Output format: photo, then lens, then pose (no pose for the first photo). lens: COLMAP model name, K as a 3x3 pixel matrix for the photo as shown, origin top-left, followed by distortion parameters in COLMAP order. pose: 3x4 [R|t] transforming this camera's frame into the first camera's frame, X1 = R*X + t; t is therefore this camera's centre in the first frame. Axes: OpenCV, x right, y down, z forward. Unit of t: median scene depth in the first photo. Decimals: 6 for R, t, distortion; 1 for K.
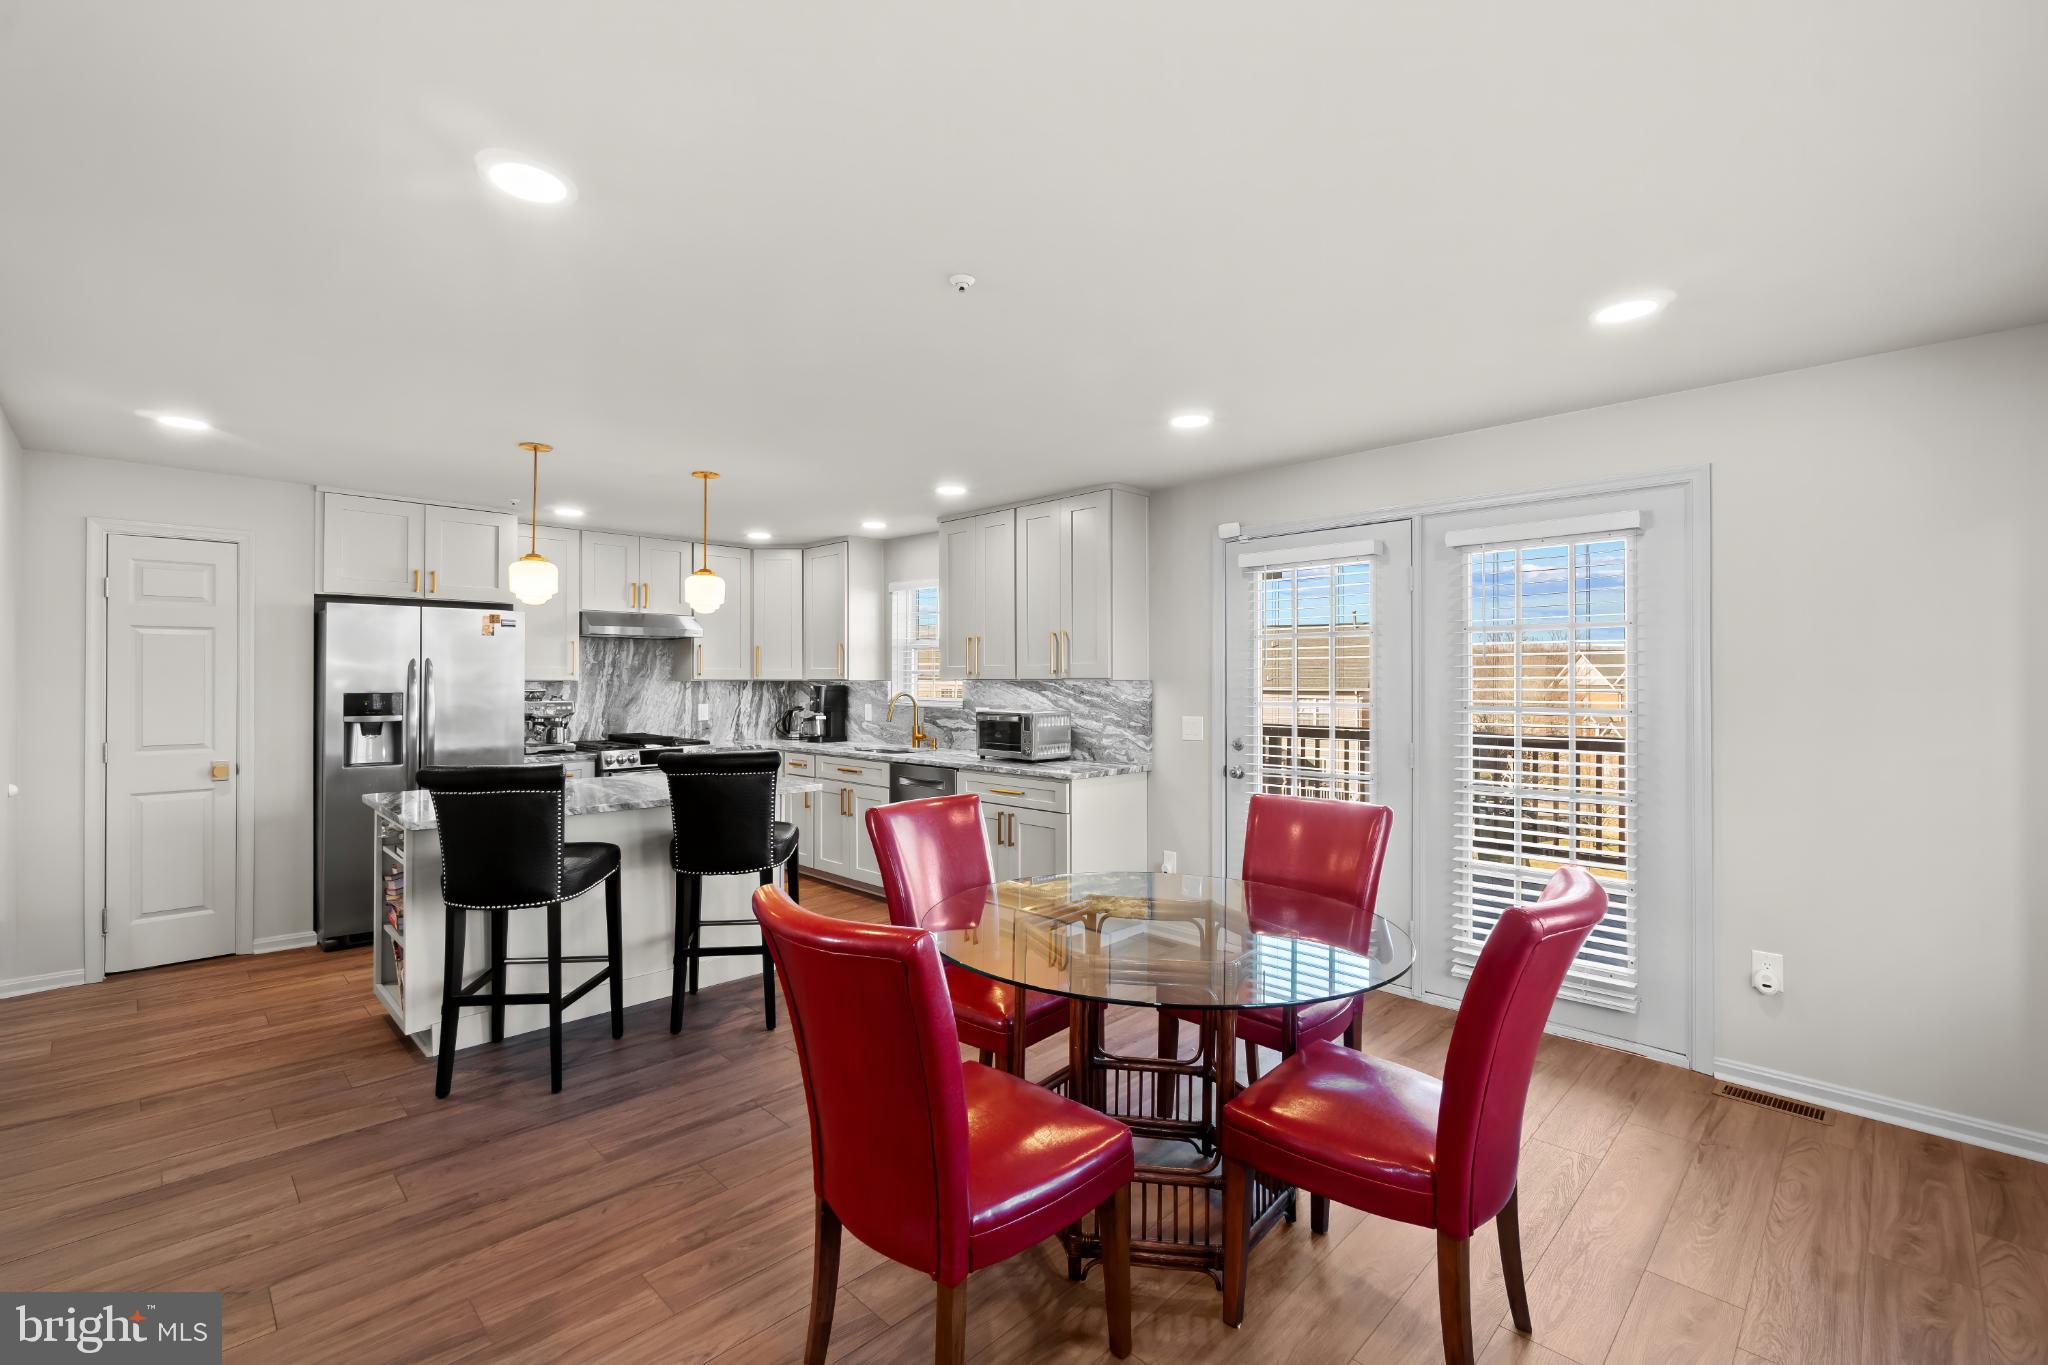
lens RADIAL K [[884.0, 0, 1015.1], [0, 884.0, 675.4], [0, 0, 1]] dist [-0.000308, -0.000121]
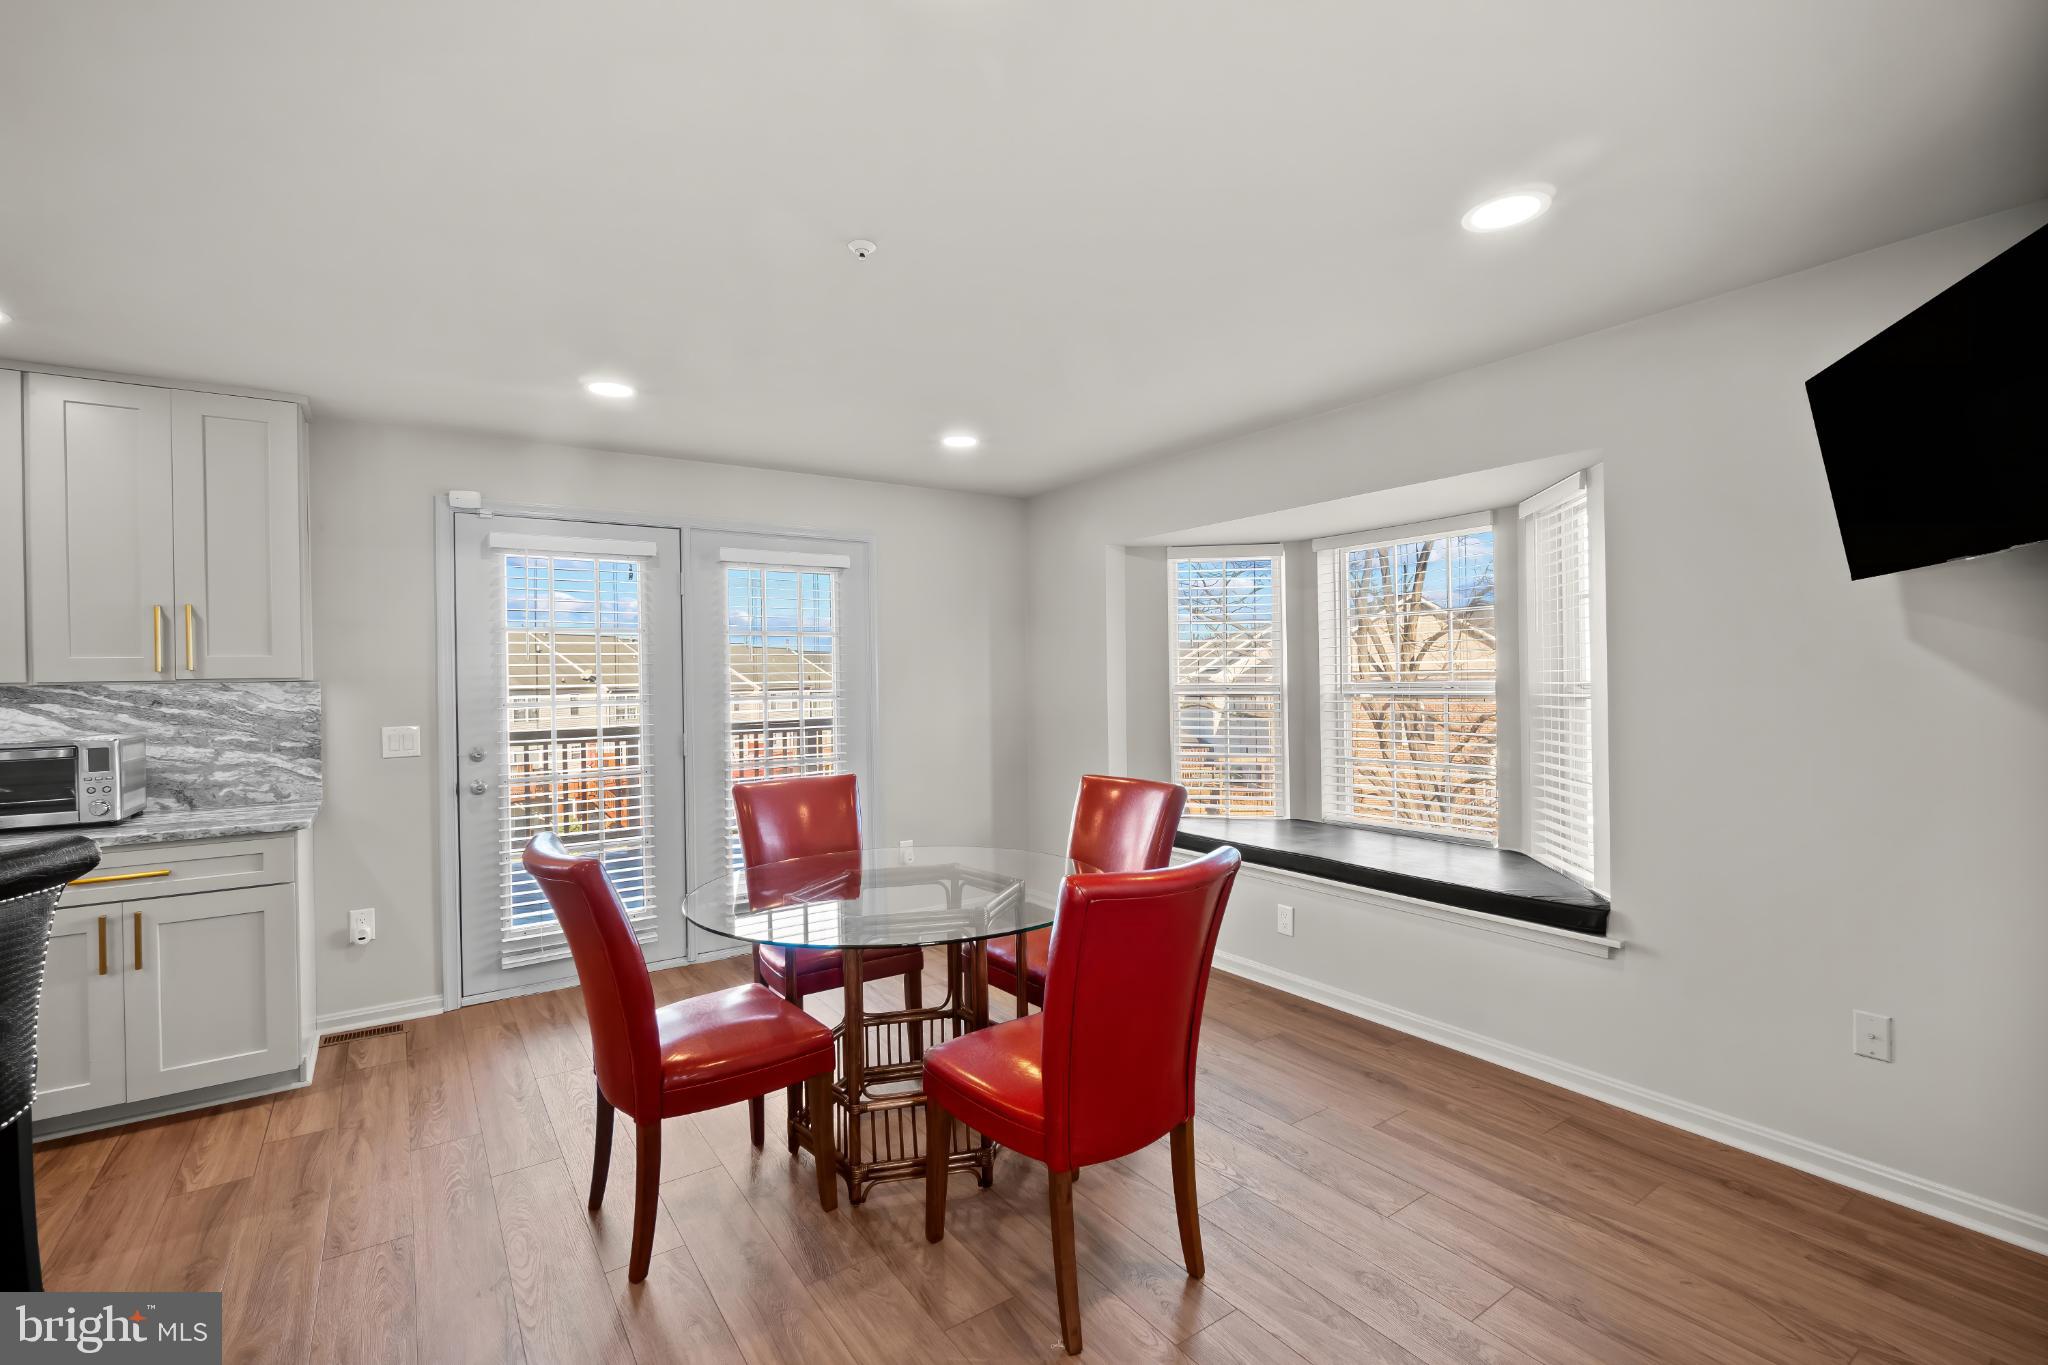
lens RADIAL K [[884.0, 0, 1015.1], [0, 884.0, 675.4], [0, 0, 1]] dist [-0.000308, -0.000121]
pose [[0.178814, -0.011303, 0.983818, -0.440366], [0.003793, 0.999934, 0.010799, -0.004494], [-0.983875, 0.001801, 0.178846, 0.308914]]
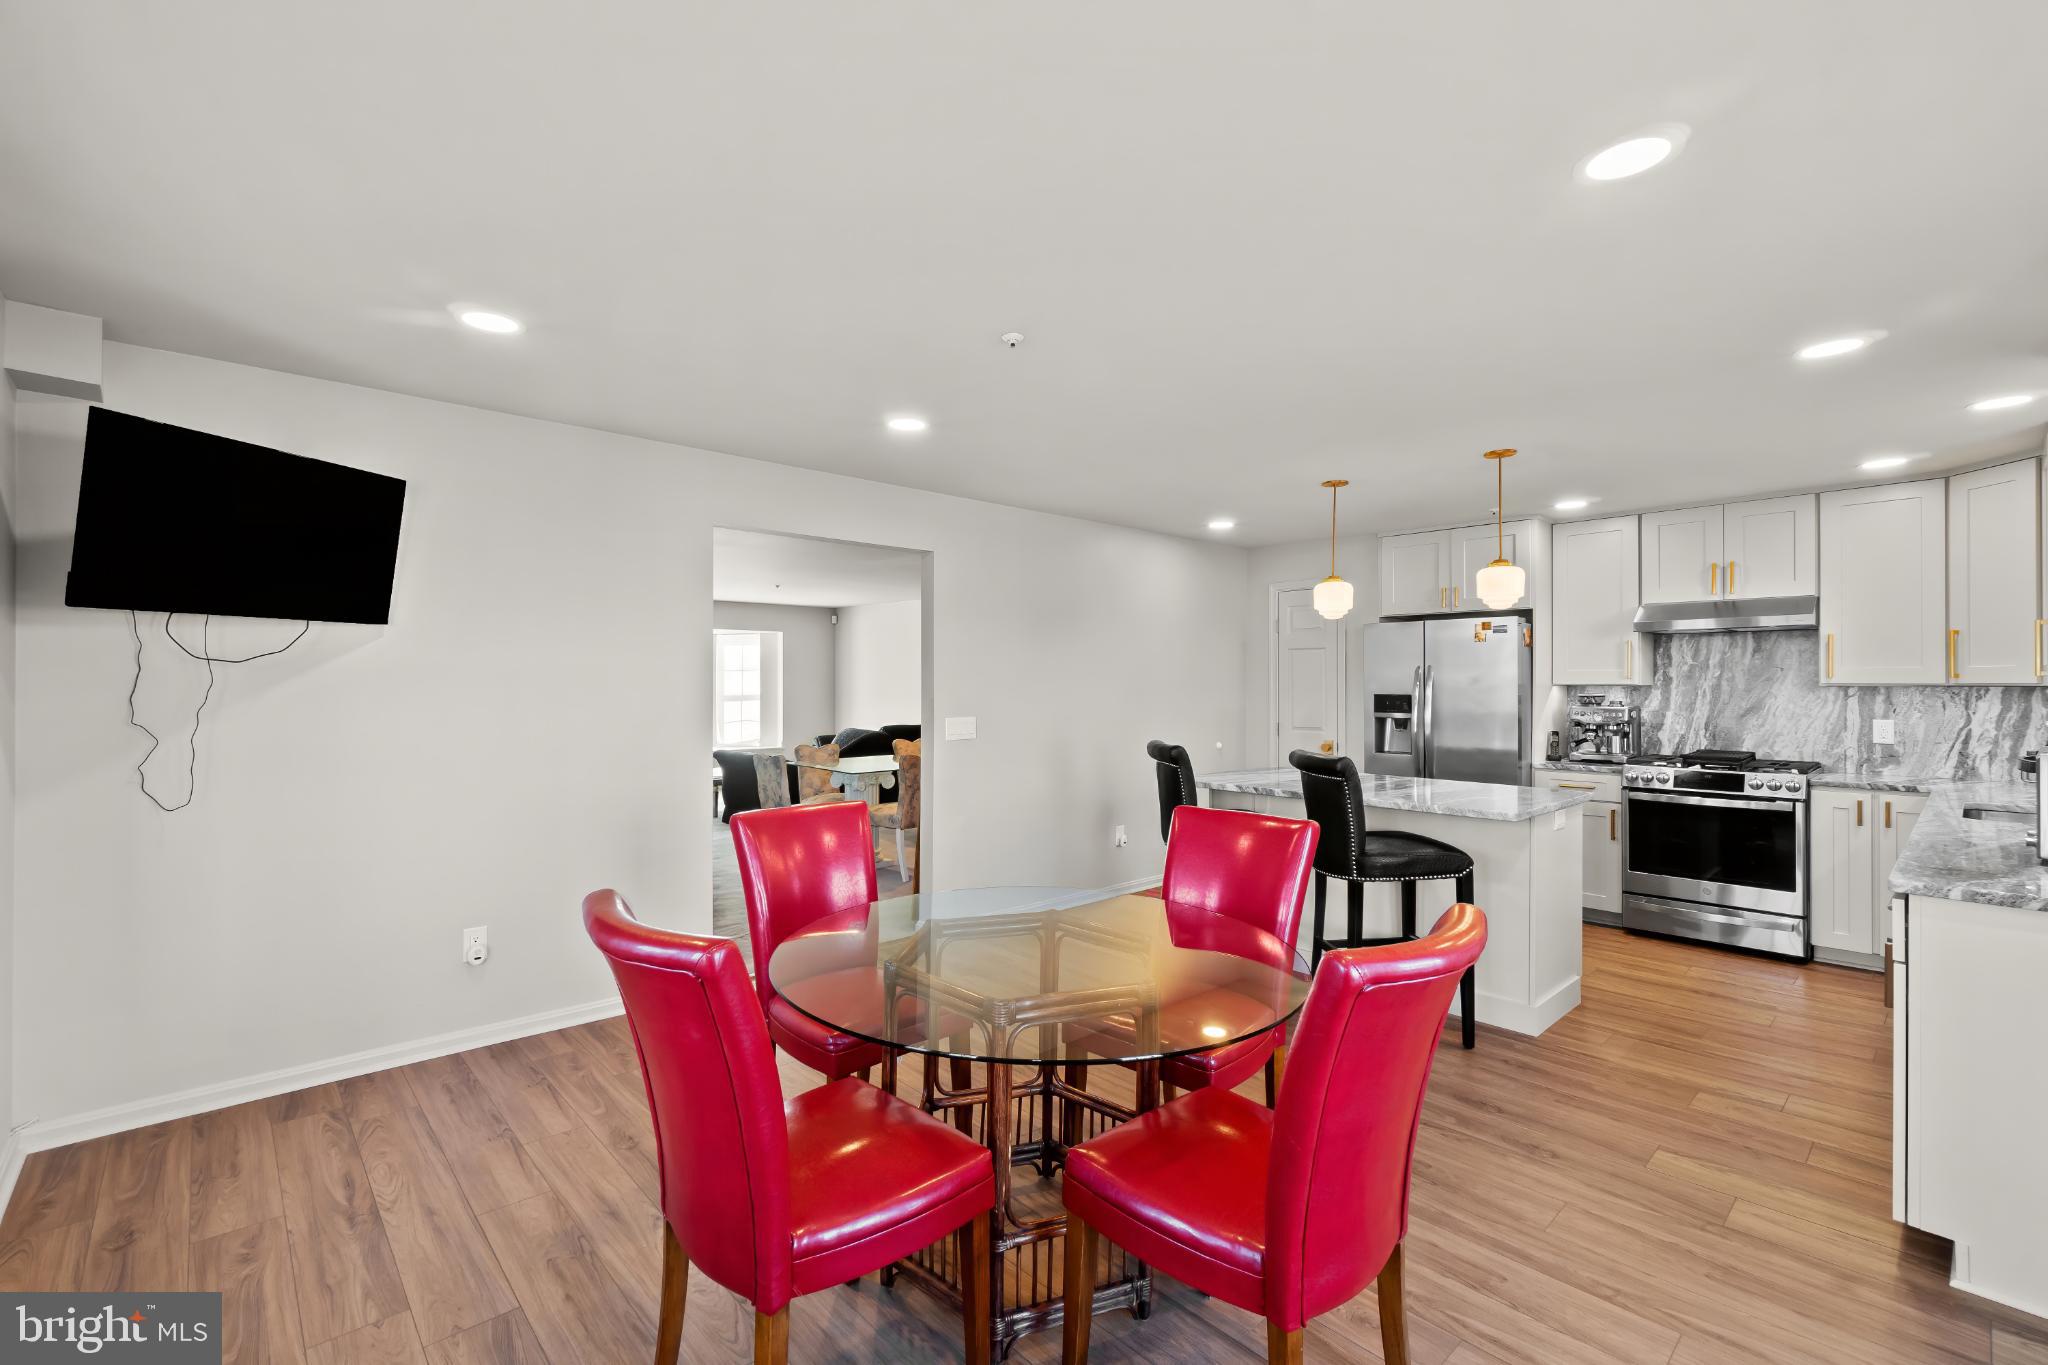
lens RADIAL K [[884.0, 0, 1015.1], [0, 884.0, 675.4], [0, 0, 1]] dist [-0.000308, -0.000121]
pose [[-0.028847, -0.004574, -0.999573, 0.476399], [0.006449, 0.999968, -0.004762, -0.003987], [0.999563, -0.006584, -0.028817, 0.468595]]
